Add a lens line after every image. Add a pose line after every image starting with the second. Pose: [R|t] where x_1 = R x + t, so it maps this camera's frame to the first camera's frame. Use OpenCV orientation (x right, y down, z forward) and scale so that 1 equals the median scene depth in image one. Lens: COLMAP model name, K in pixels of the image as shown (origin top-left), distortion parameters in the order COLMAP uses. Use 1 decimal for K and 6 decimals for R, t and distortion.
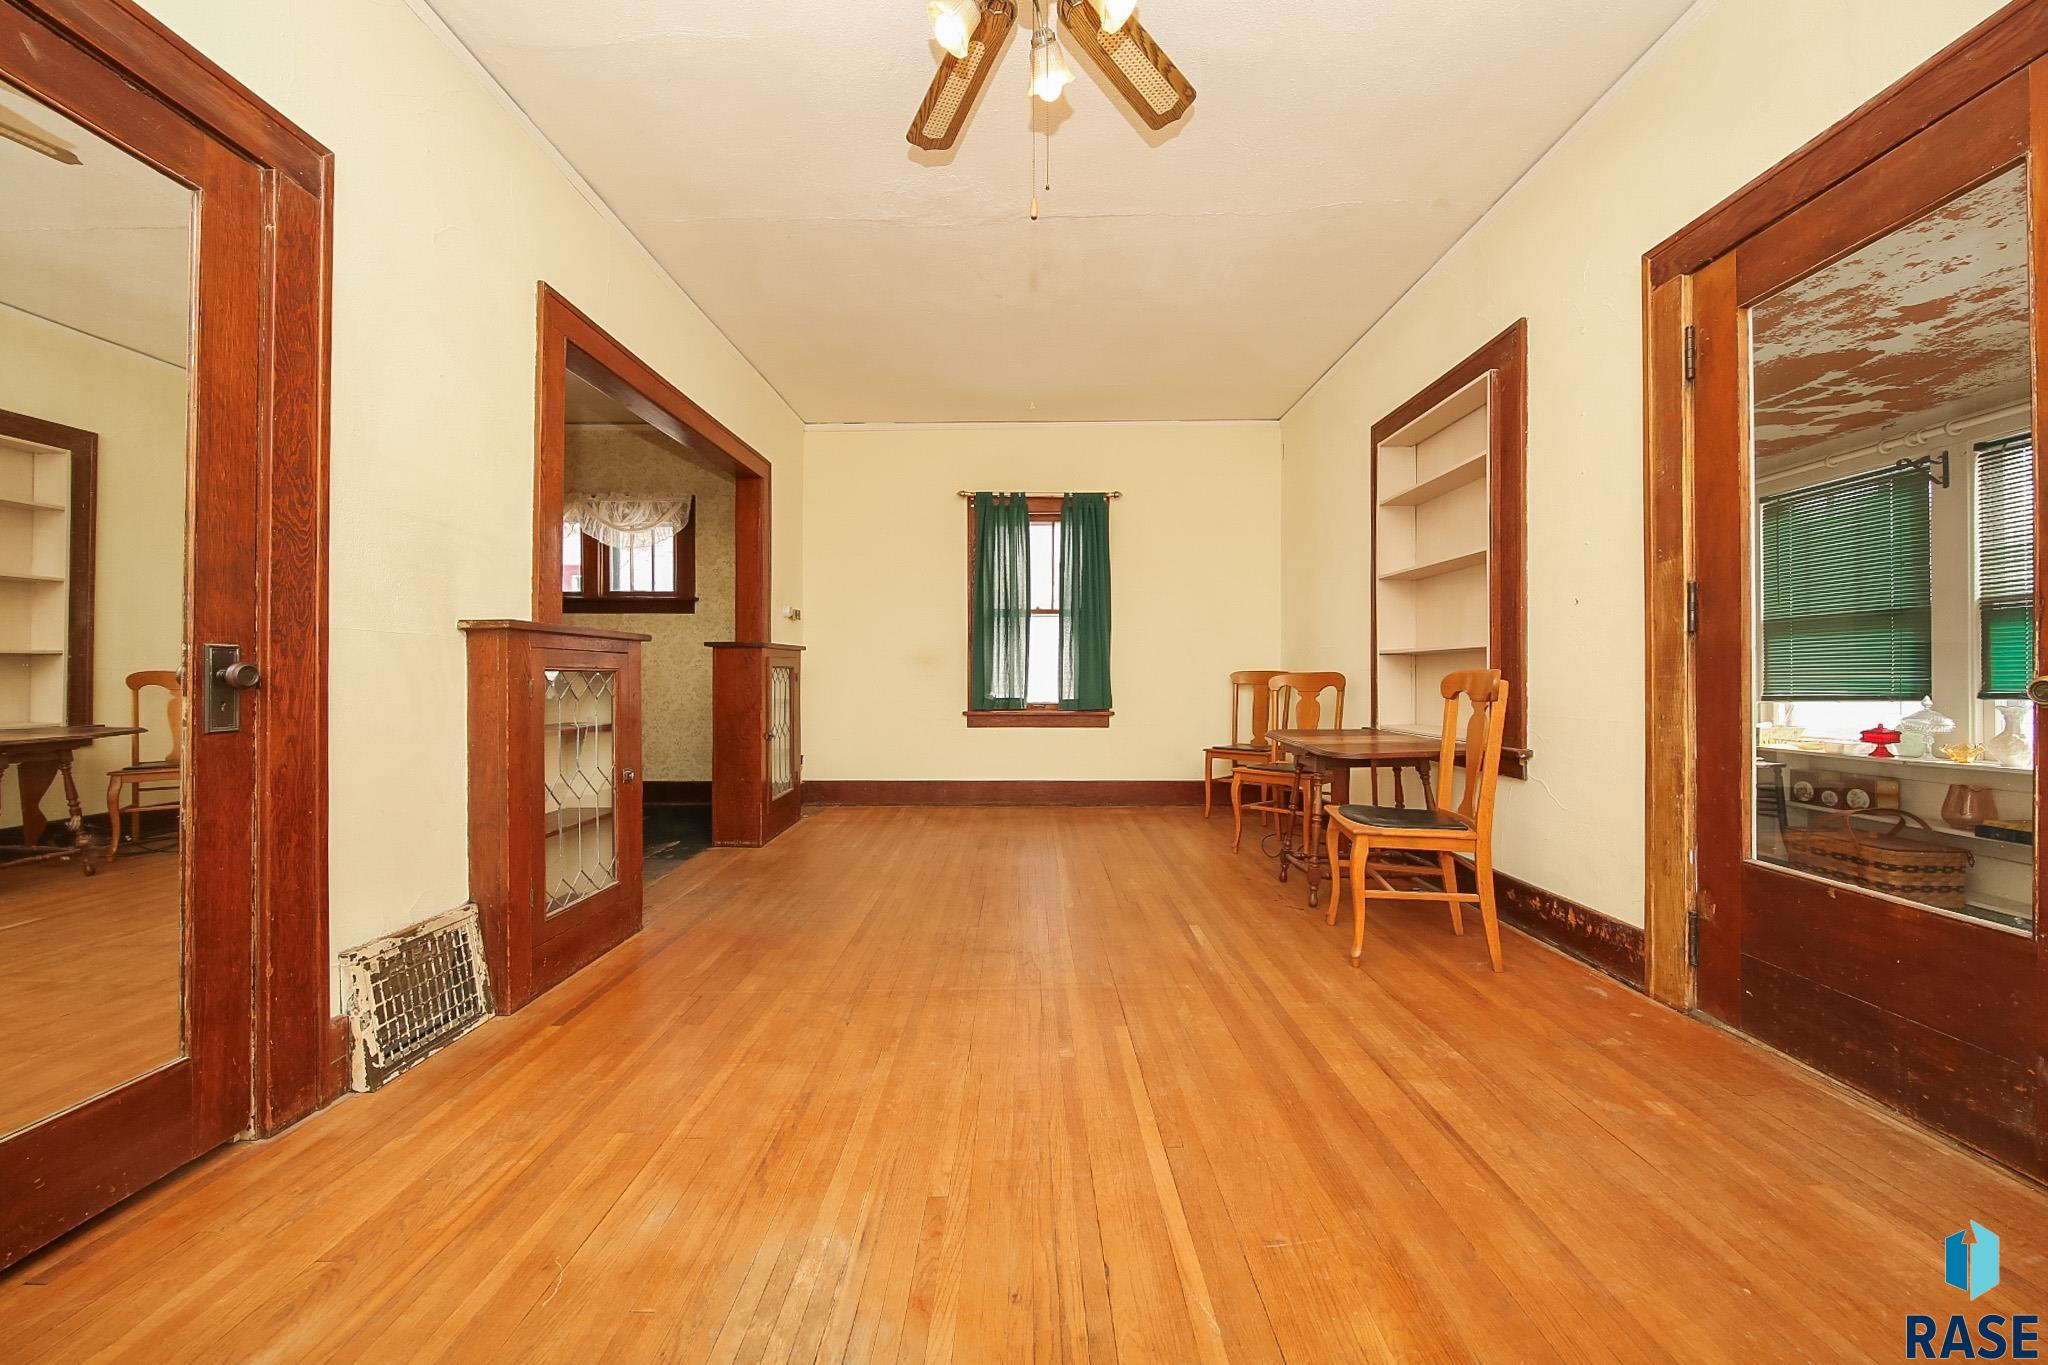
lens RADIAL K [[717.5, 0, 1023.8], [0, 717.5, 683.5], [0, 0, 1]] dist [-0.011185, 0.000004]
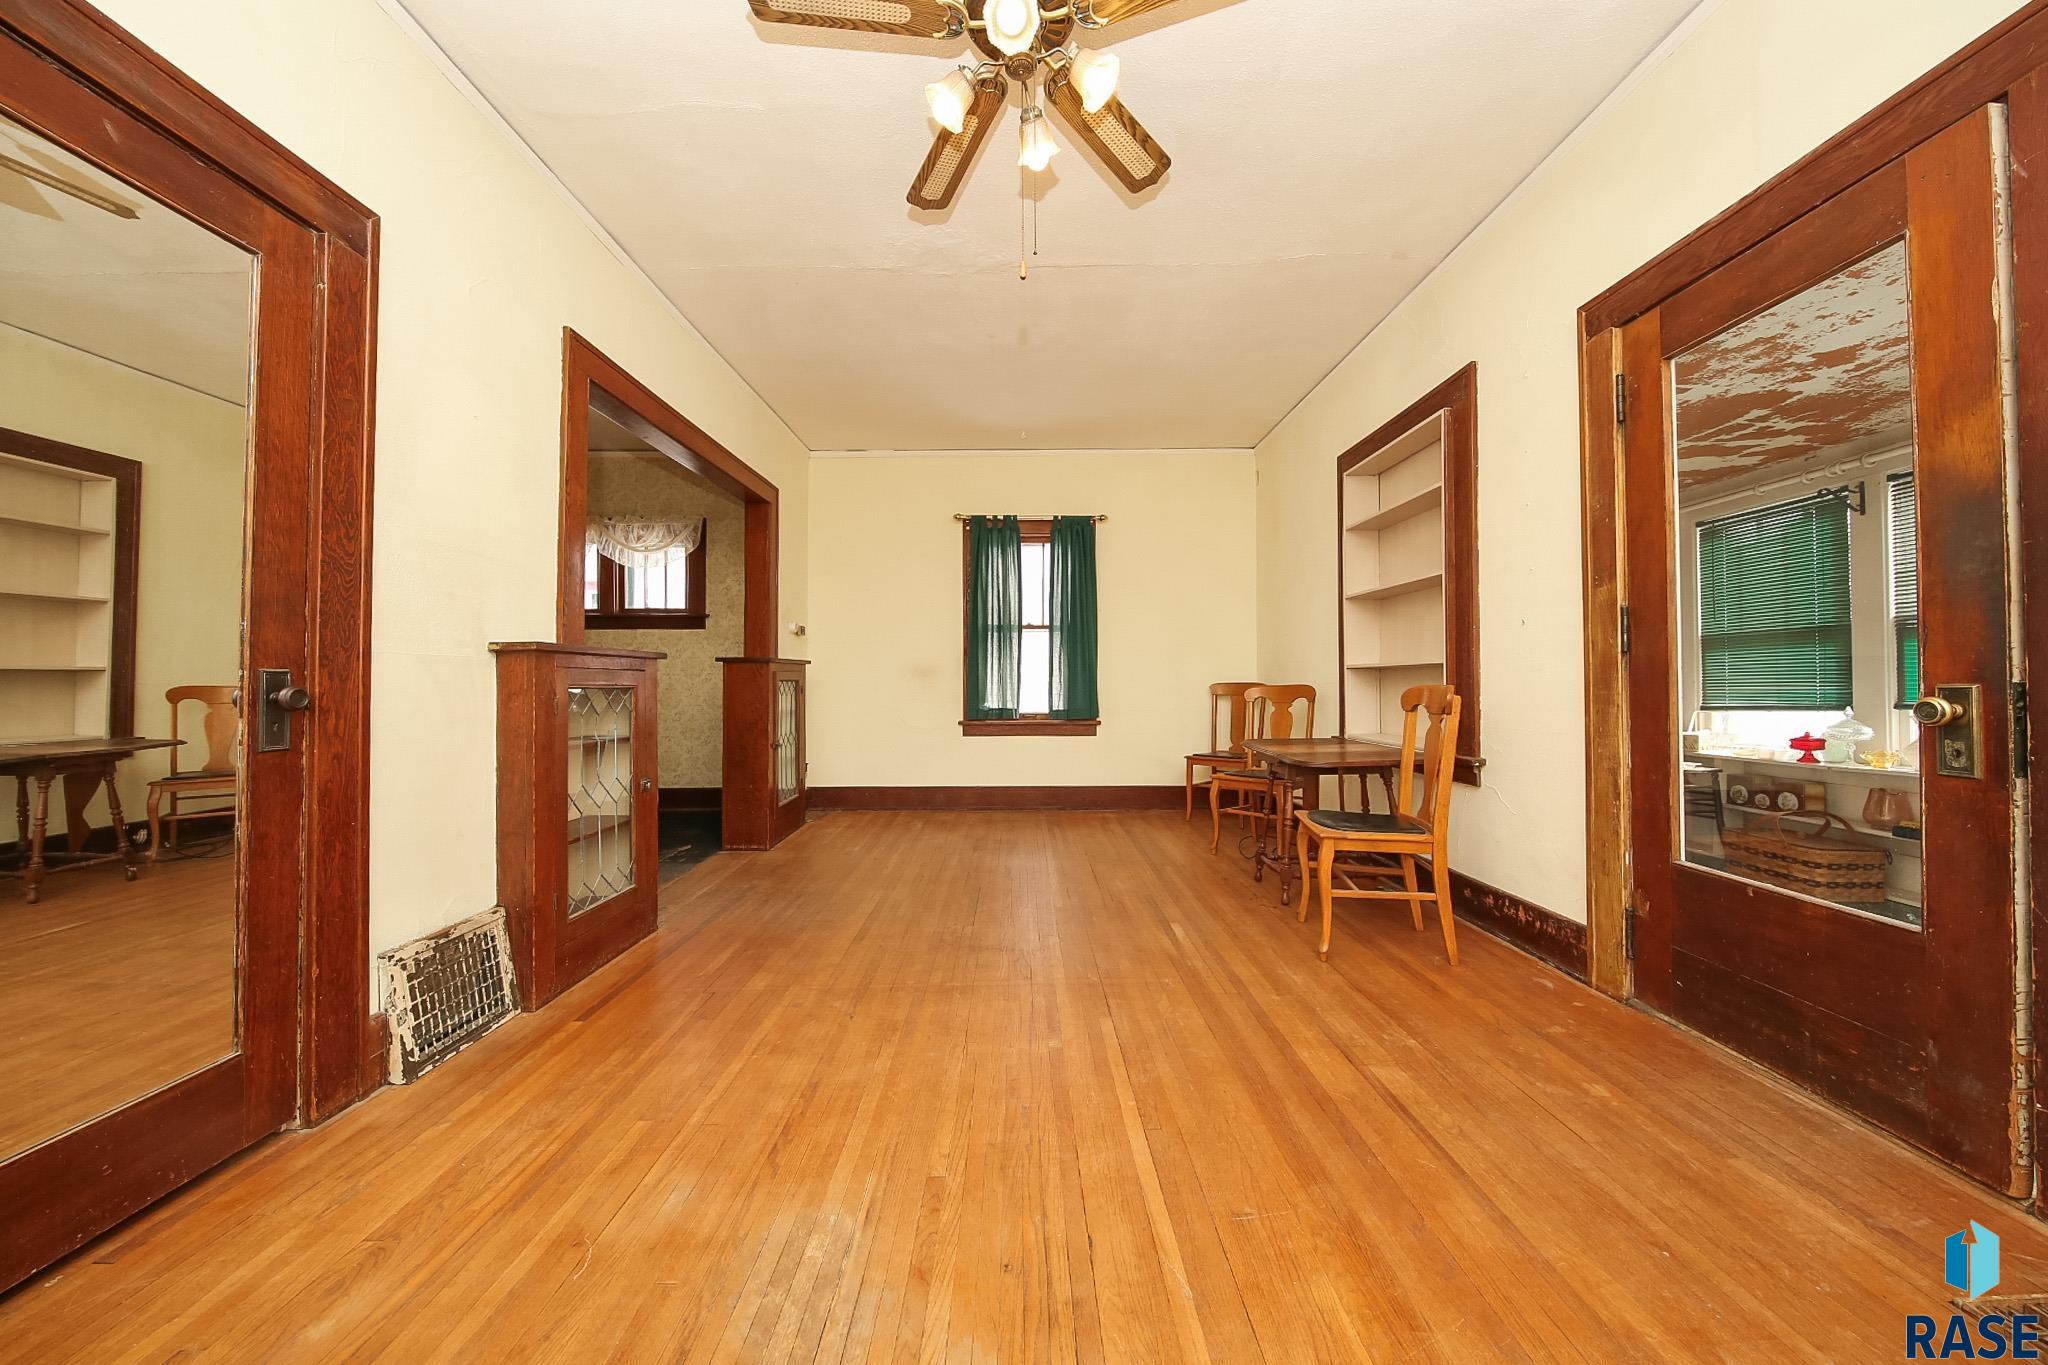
lens RADIAL K [[682.5, 0, 1024.0], [0, 682.5, 682.5], [0, 0, 1]] dist [-0.011869, -0.000091]
pose [[0.999941, -0.001805, 0.010749, 0.002908], [0.001938, 0.999921, -0.012380, -0.015314], [-0.010726, 0.012400, 0.999866, -0.032211]]
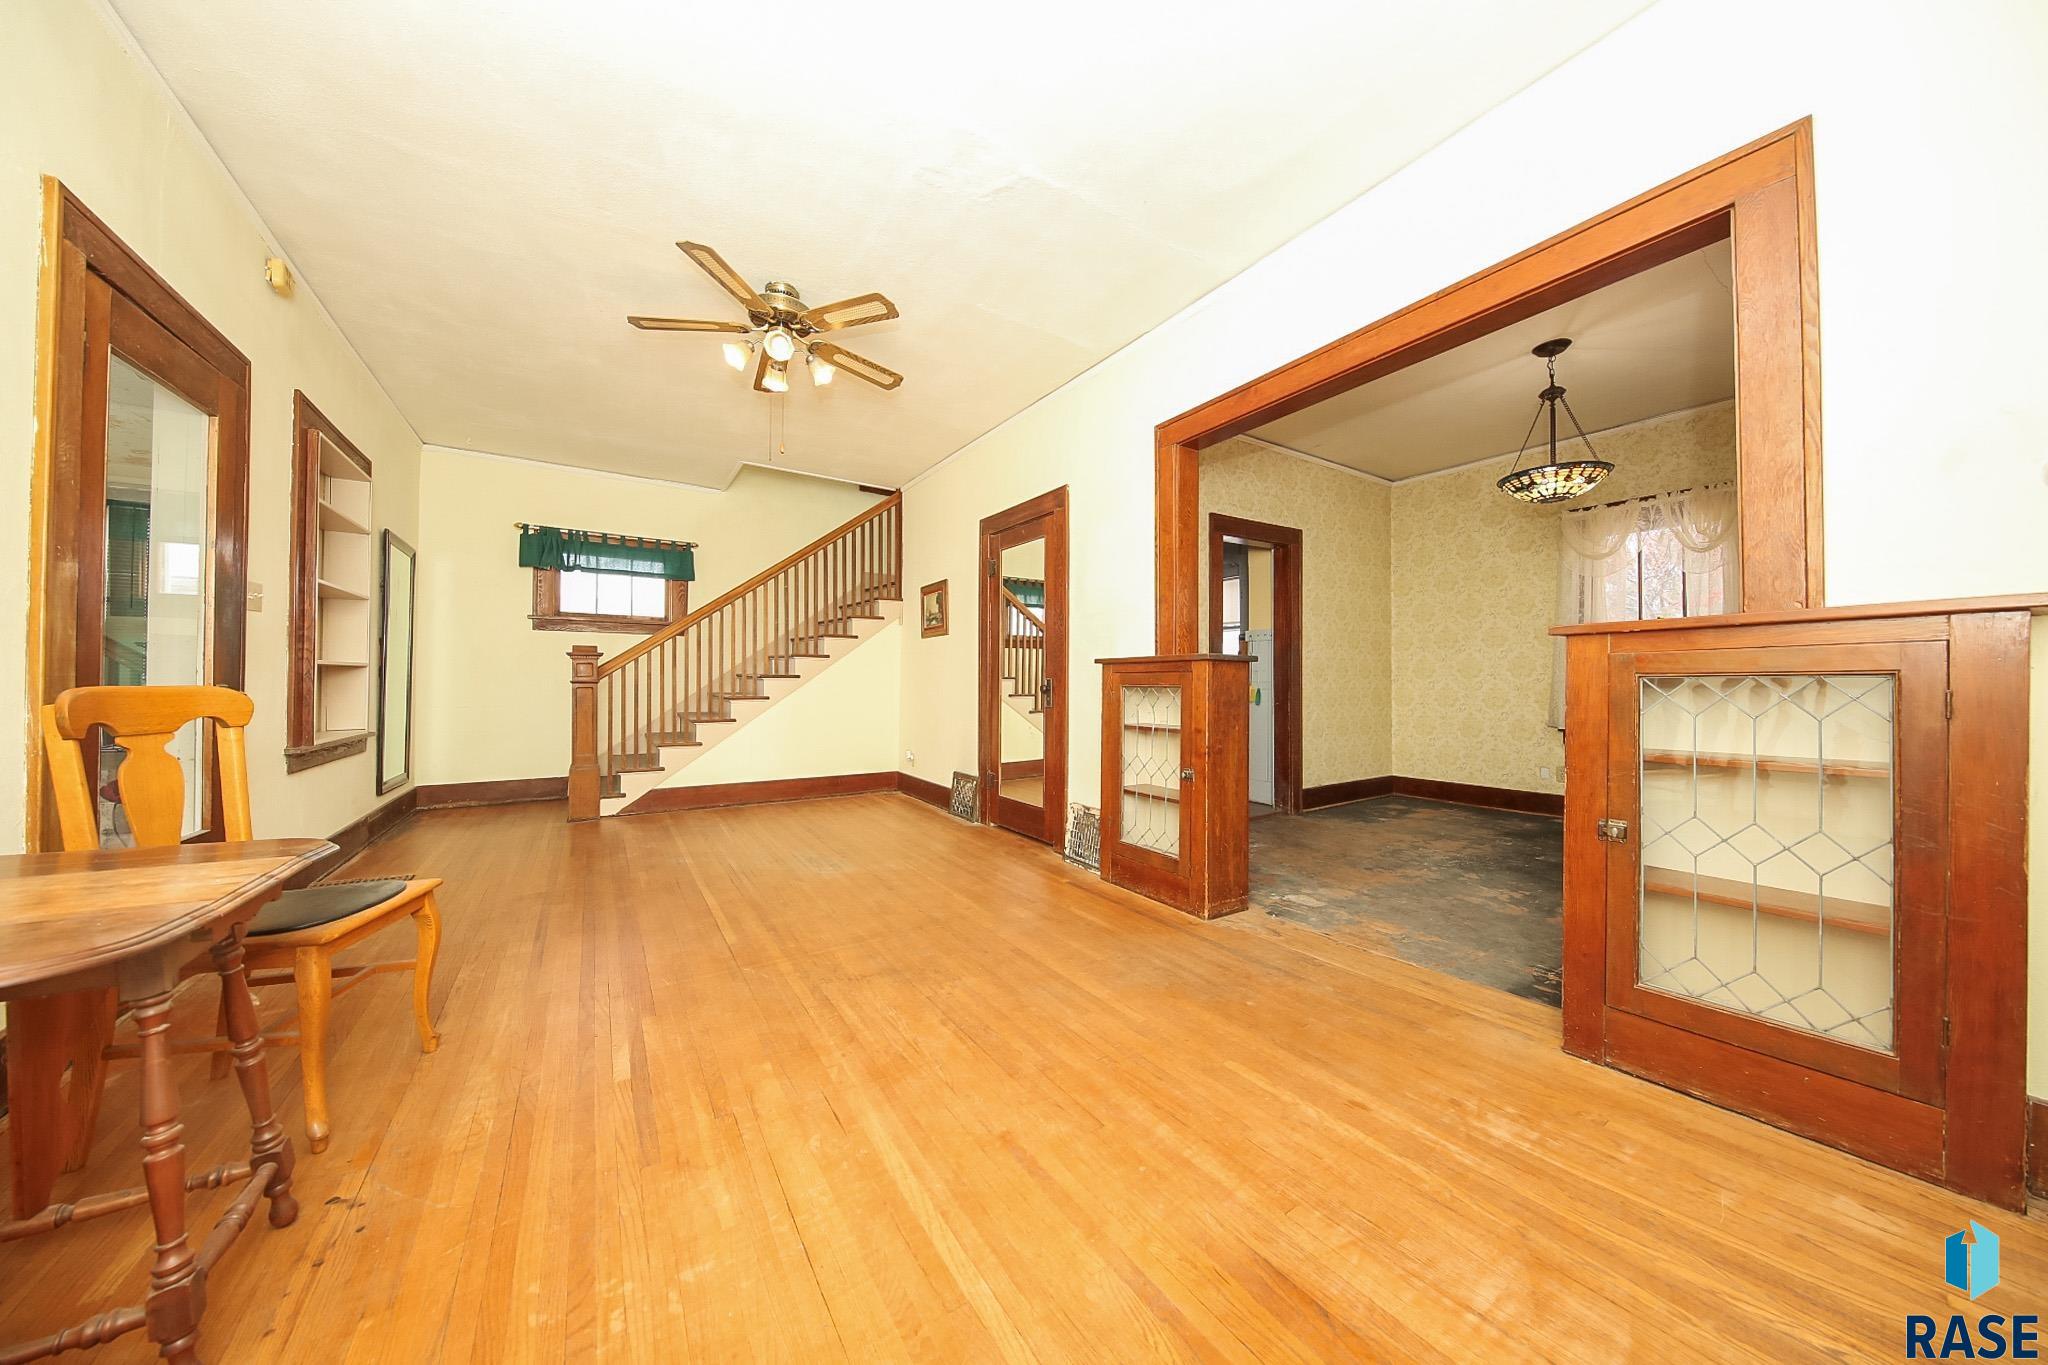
lens RADIAL K [[657.1, 0, 1020.9], [0, 657.1, 665.6], [0, 0, 1]] dist [-0.000386, -0.000045]
pose [[-0.838246, -0.013995, -0.545112, 0.384930], [-0.004910, 0.999824, -0.018118, -0.042315], [0.545270, -0.012510, -0.838167, 2.481332]]
